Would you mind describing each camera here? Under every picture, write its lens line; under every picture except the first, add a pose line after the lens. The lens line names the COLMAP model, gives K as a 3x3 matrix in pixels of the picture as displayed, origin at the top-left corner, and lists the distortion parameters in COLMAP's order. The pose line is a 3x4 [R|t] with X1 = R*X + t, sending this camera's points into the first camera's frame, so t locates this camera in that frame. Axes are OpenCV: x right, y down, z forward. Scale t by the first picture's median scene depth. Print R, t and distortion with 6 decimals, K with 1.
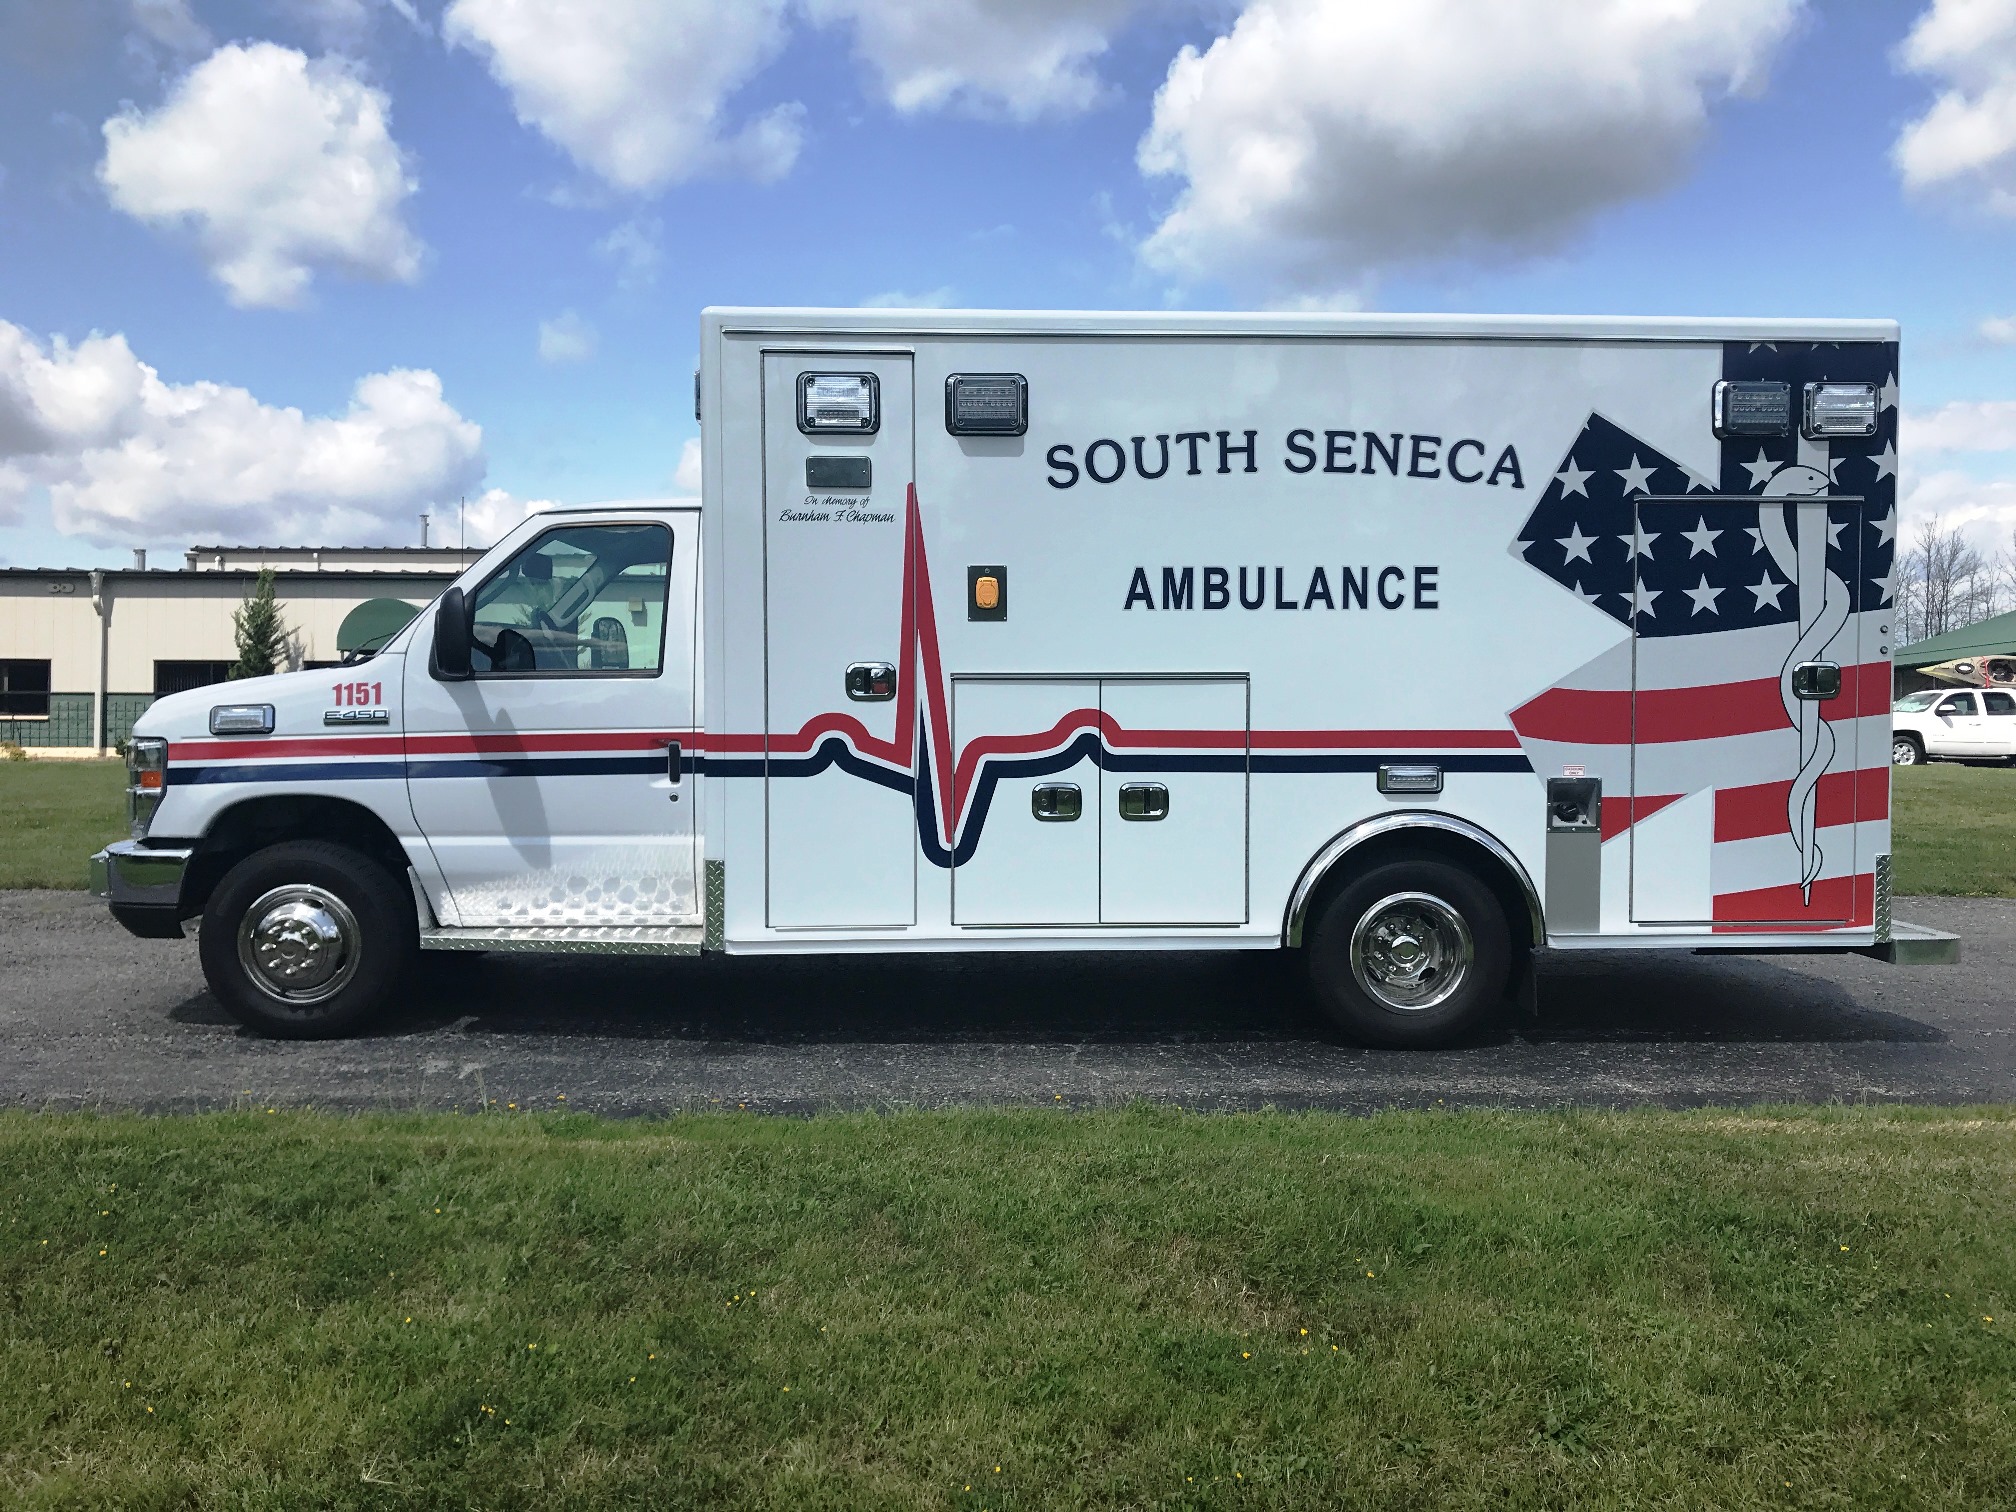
lens RADIAL K [[1643.8, 0, 918.0], [0, 1643.8, 764.3], [0, 0, 1]] dist [0.080814, -0.121640]
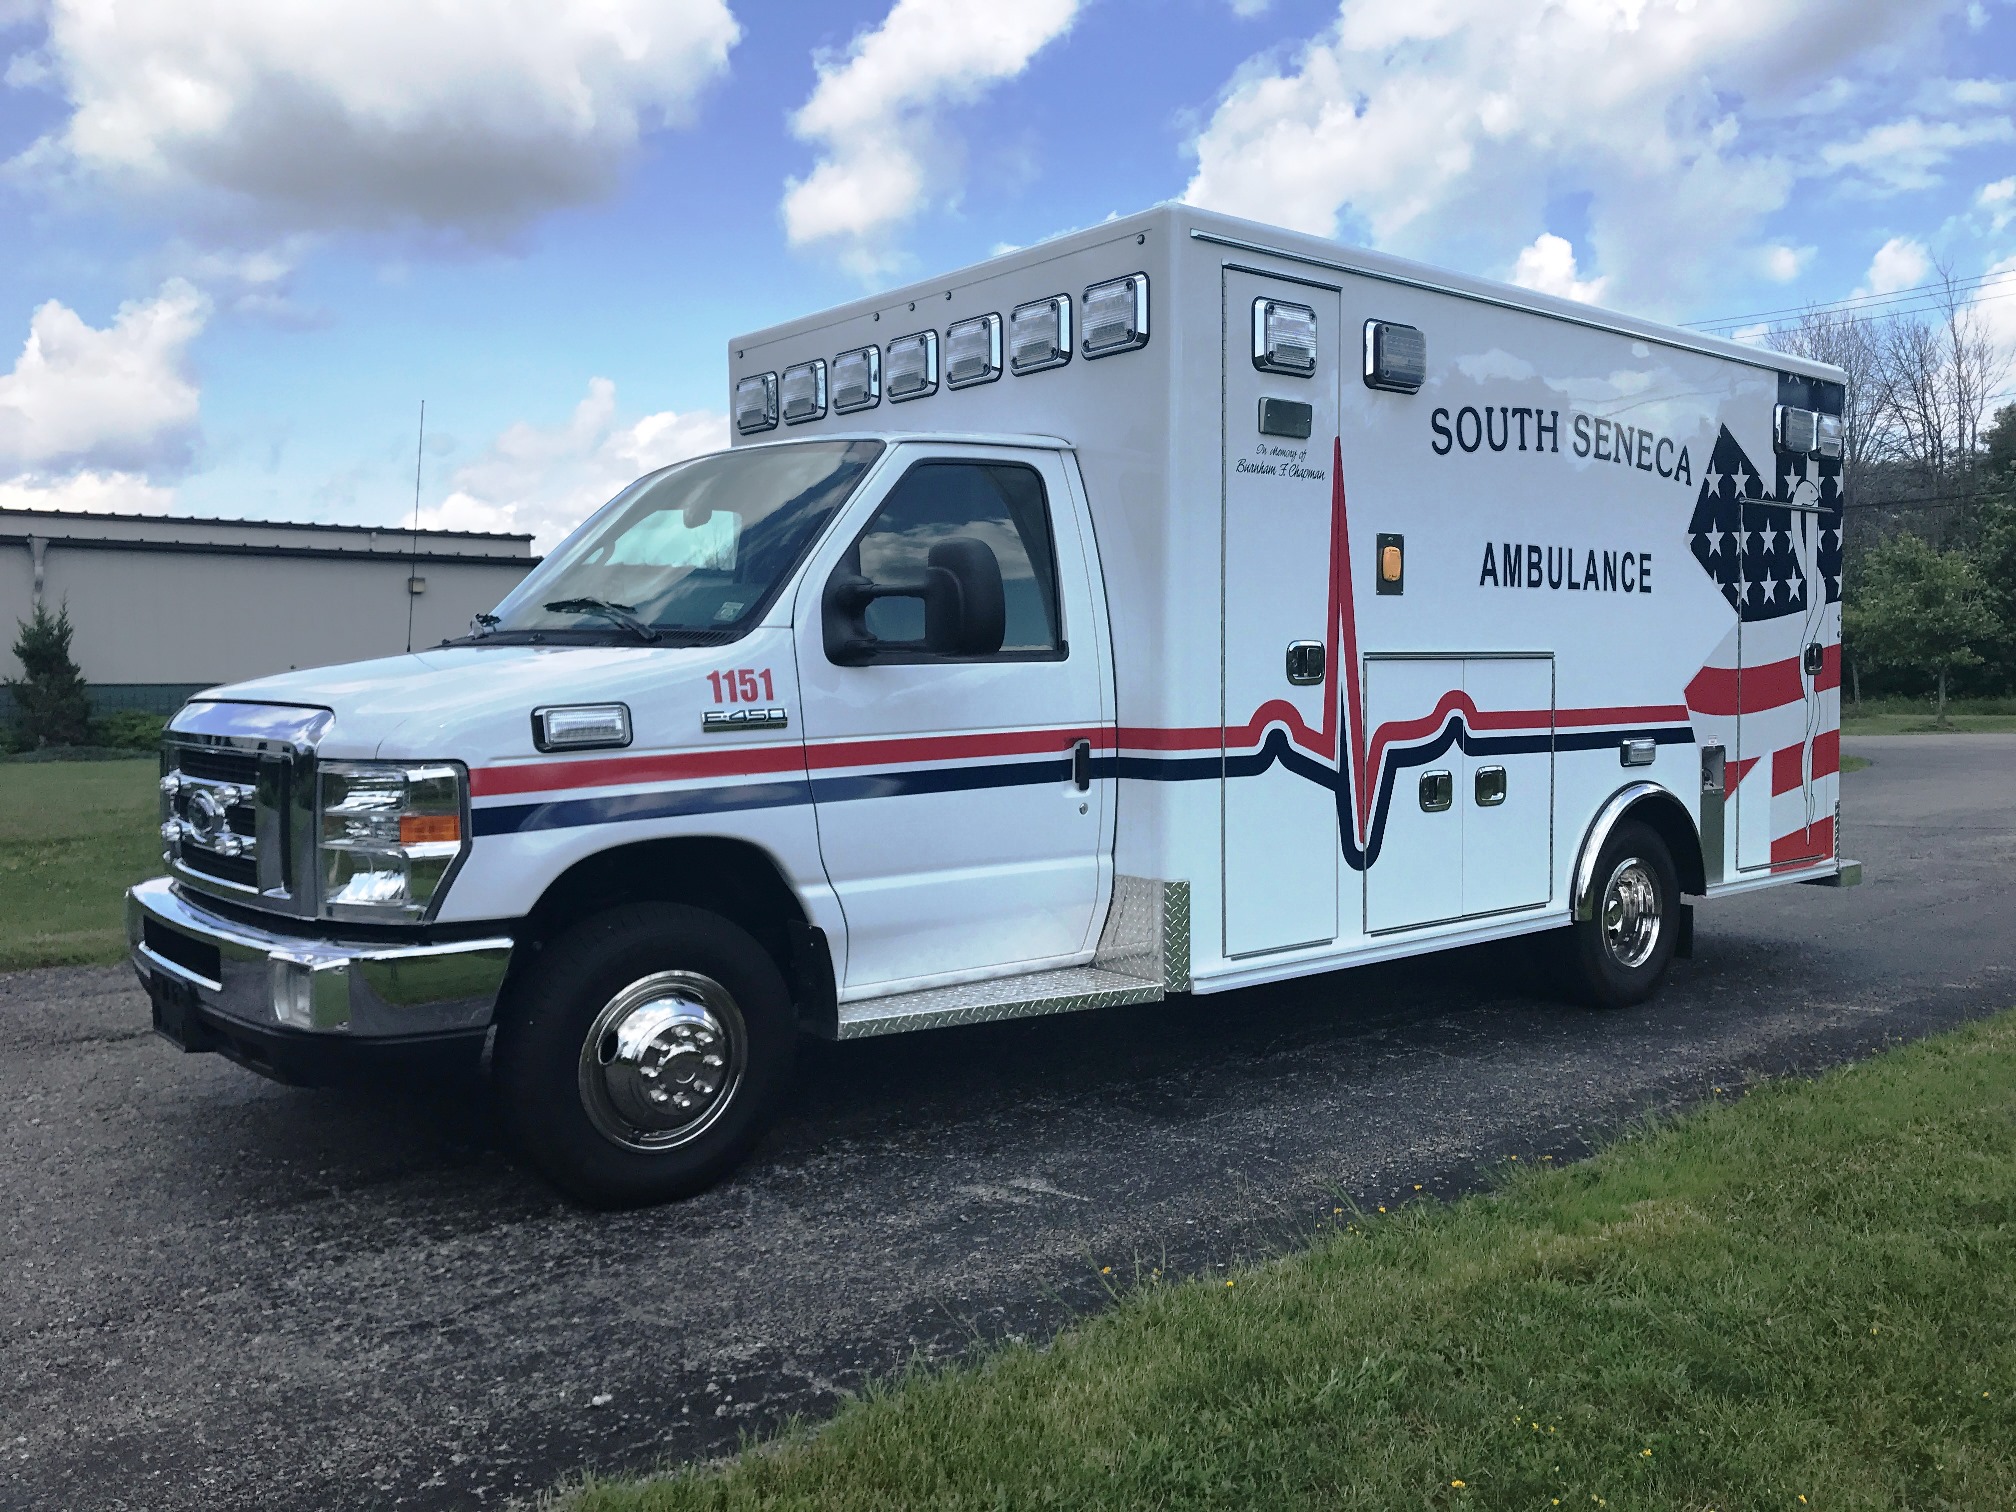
lens RADIAL K [[1643.8, 0, 1012.4], [0, 1643.8, 757.2], [0, 0, 1]] dist [0.080814, -0.121640]
pose [[0.793752, -0.038688, 0.607010, -0.675969], [0.036739, 0.999202, 0.015643, -0.019525], [-0.607131, 0.009884, 0.794540, 0.398763]]
